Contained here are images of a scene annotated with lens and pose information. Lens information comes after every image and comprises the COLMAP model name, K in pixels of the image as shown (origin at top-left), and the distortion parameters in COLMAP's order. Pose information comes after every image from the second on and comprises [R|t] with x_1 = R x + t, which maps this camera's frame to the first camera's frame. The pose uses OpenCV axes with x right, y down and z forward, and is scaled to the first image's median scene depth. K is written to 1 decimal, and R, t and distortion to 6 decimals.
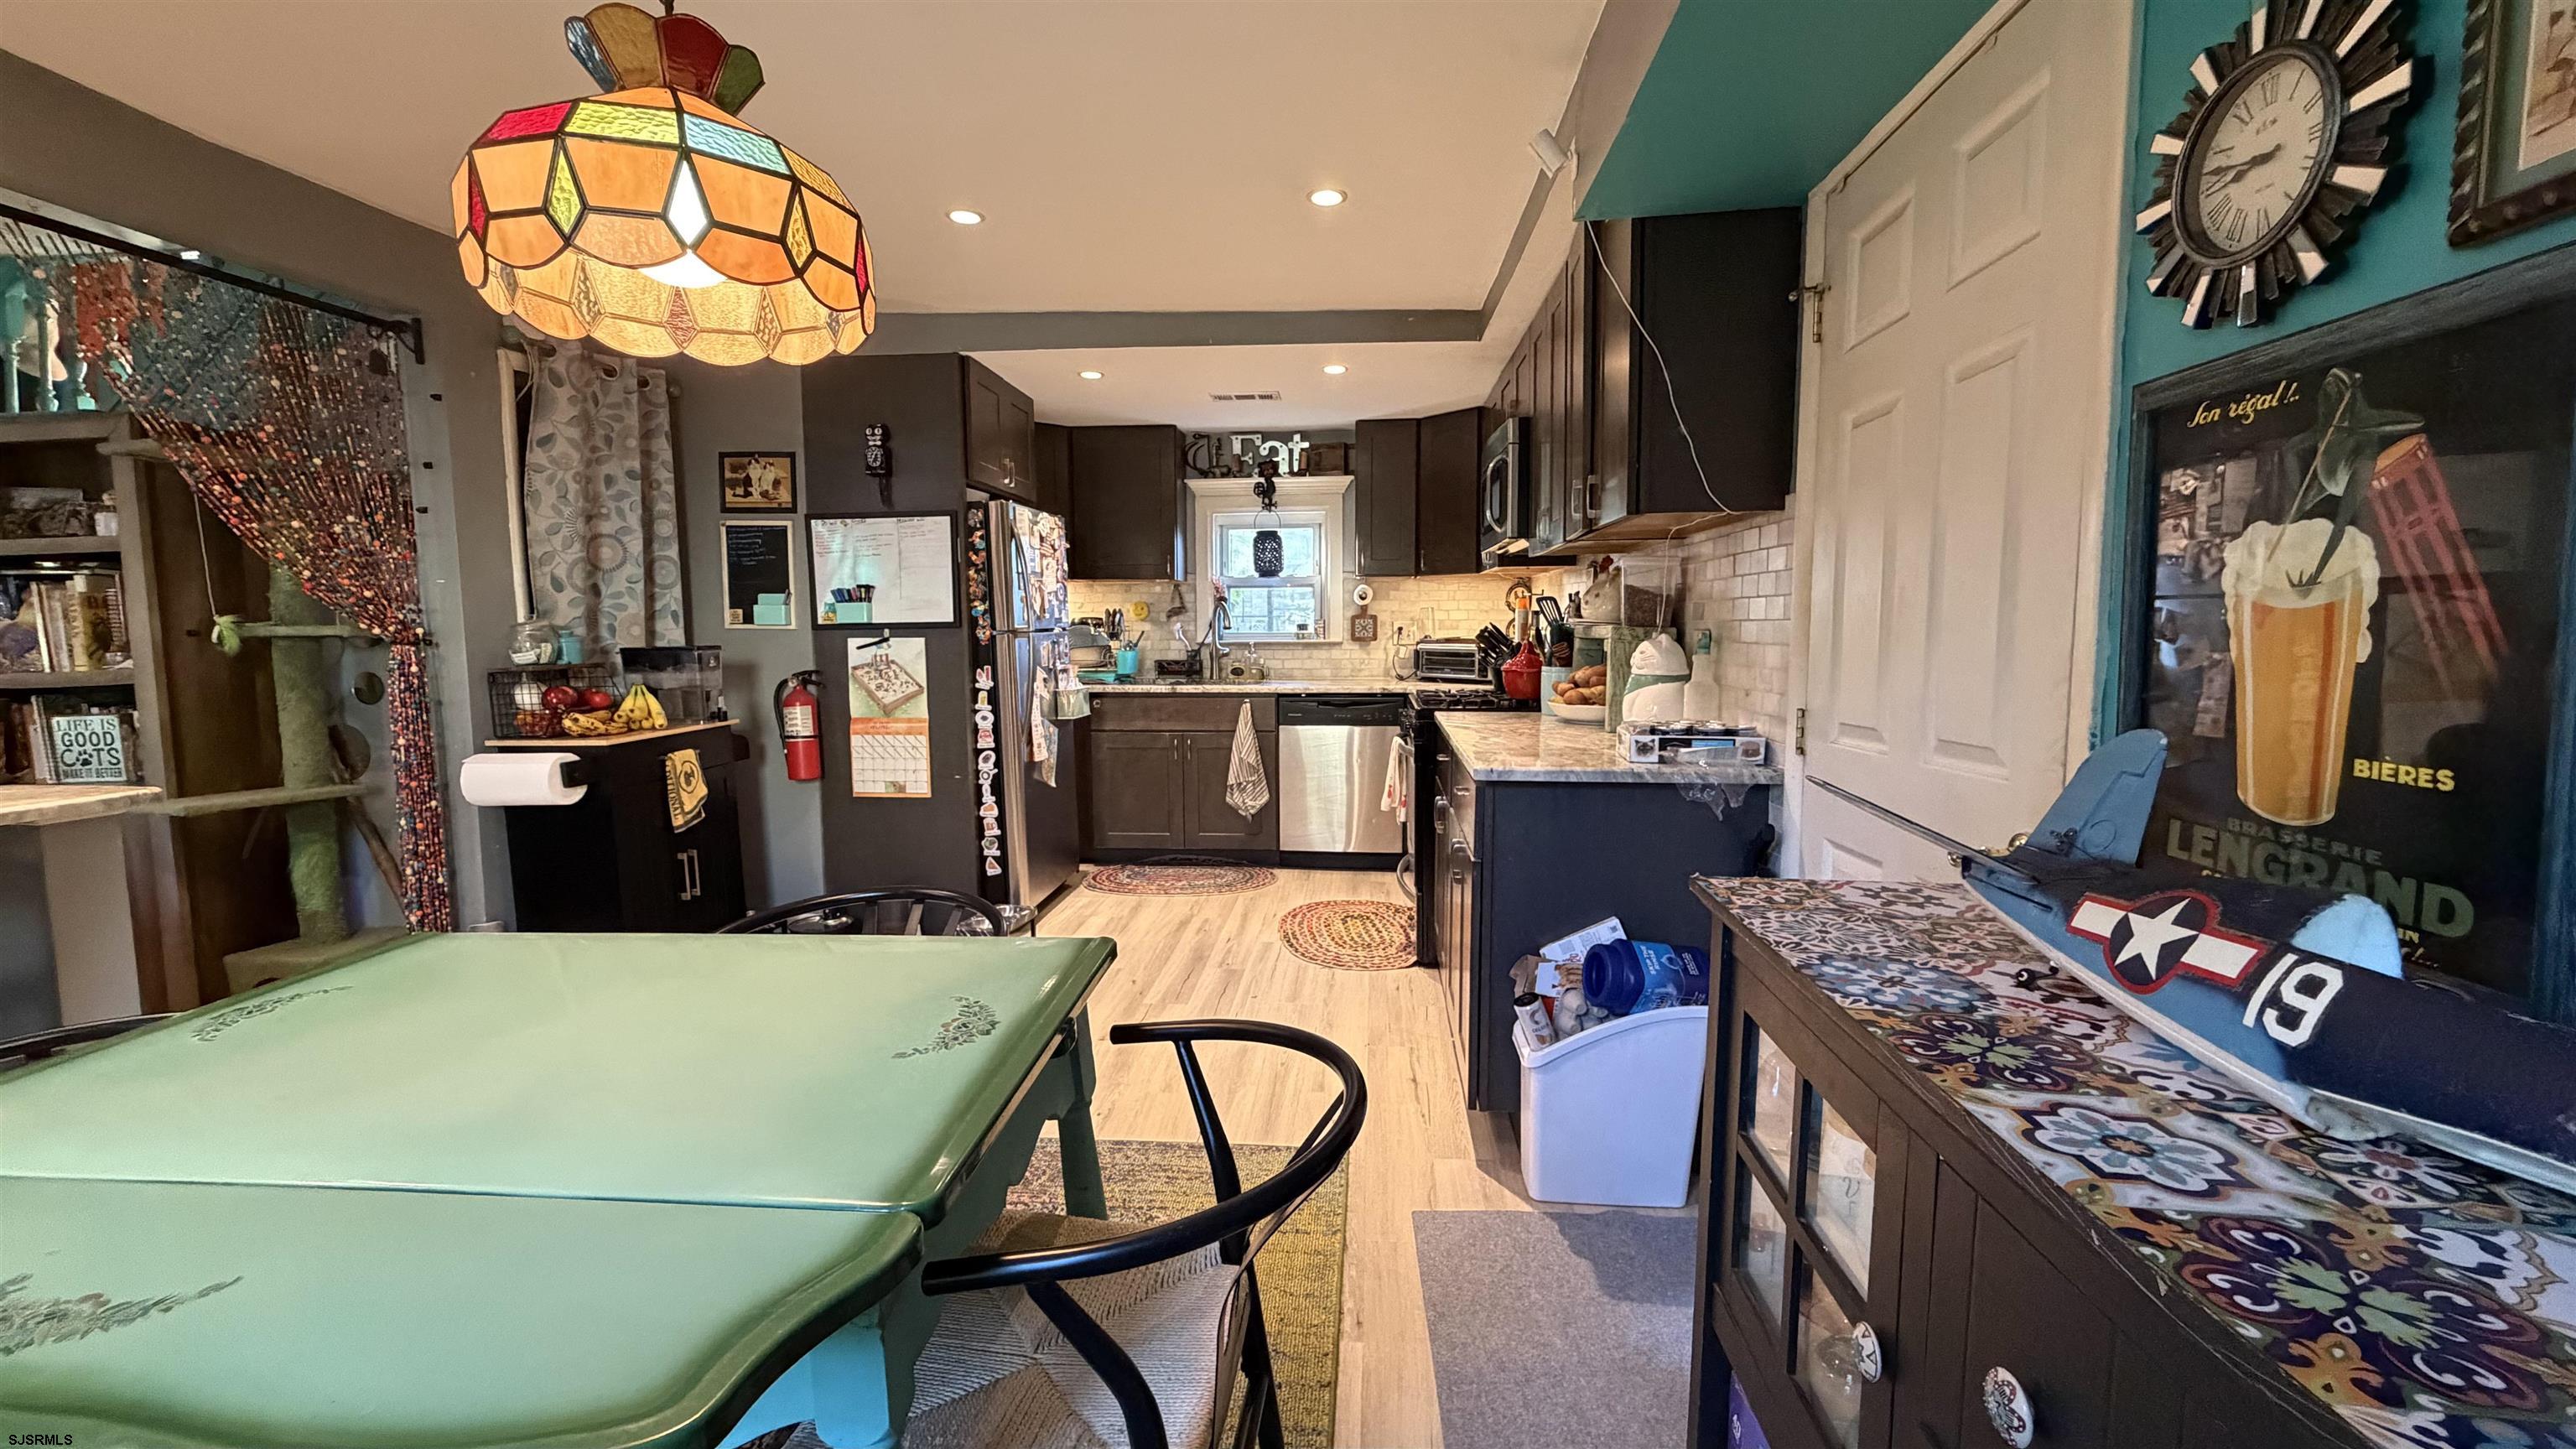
lens RADIAL K [[1028.2, 0, 1282.5], [0, 1028.2, 730.6], [0, 0, 1]] dist [-0.000256, 0.000240]
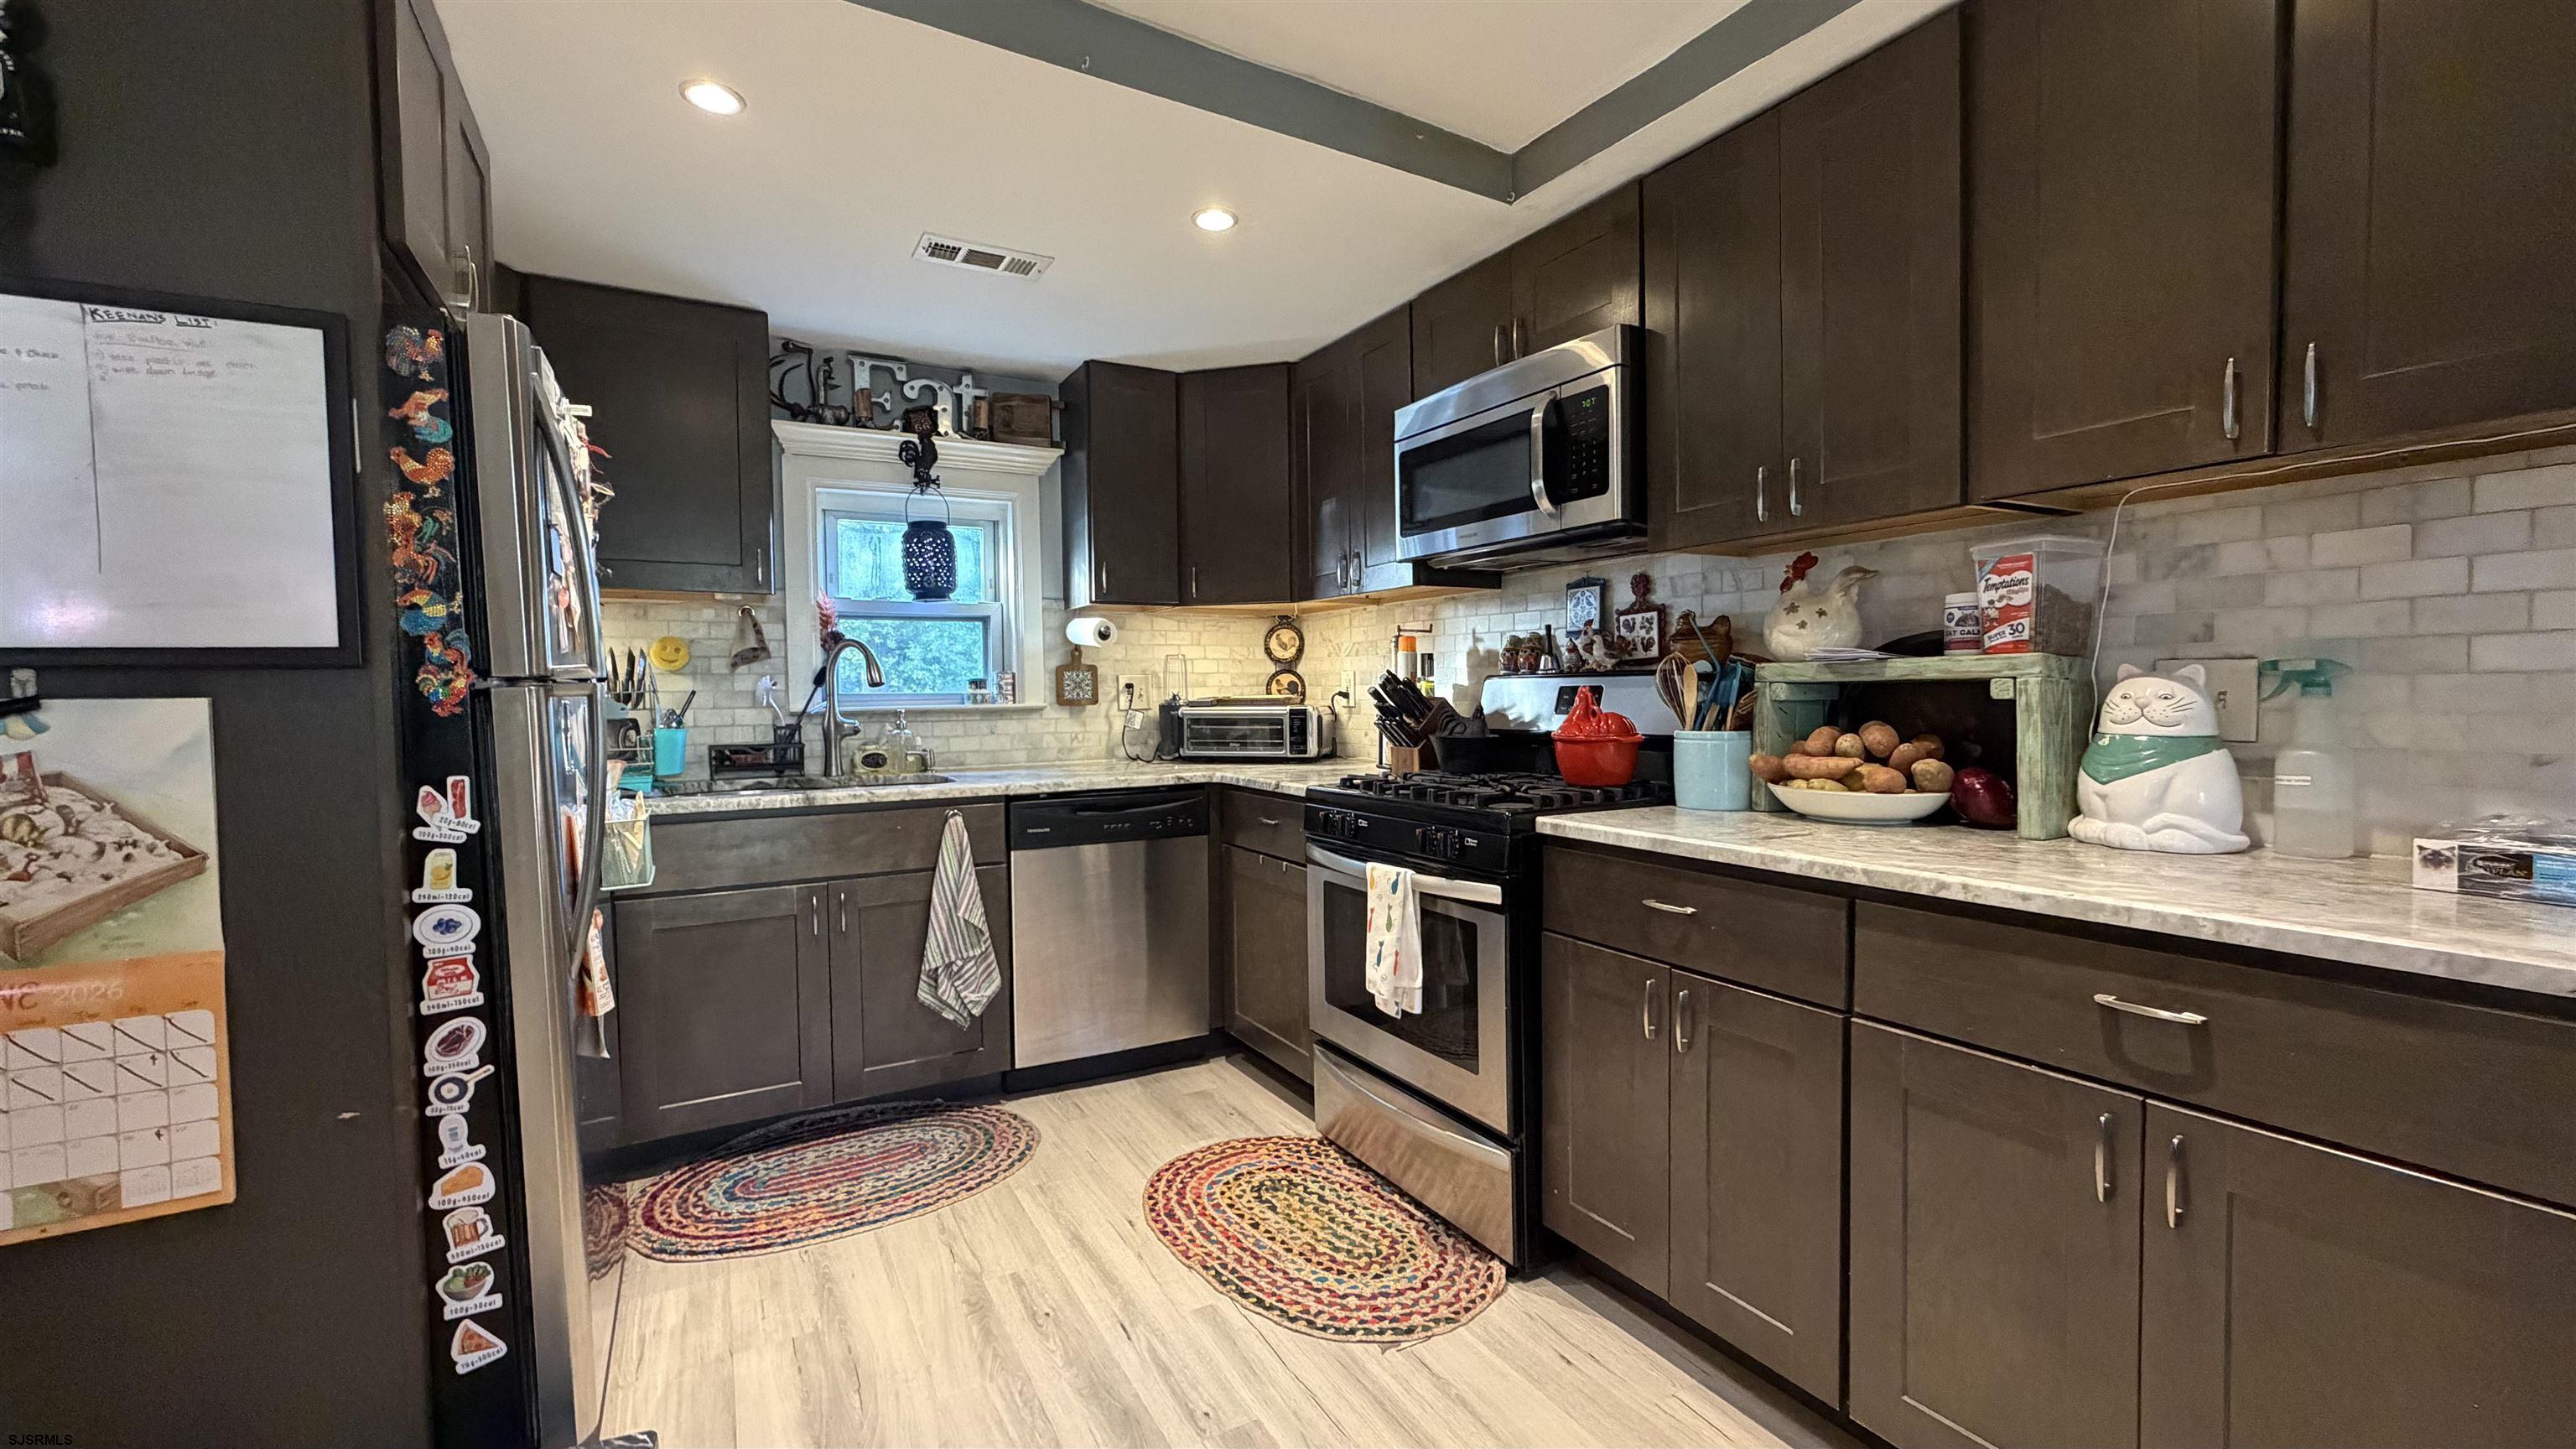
lens RADIAL K [[1028.2, 0, 1282.5], [0, 1028.2, 730.6], [0, 0, 1]] dist [-0.000256, 0.000240]
pose [[0.825203, -0.027365, 0.564173, -0.251405], [0.066882, 0.996533, -0.049491, -0.042051], [-0.560863, 0.078573, 0.824172, 0.548893]]
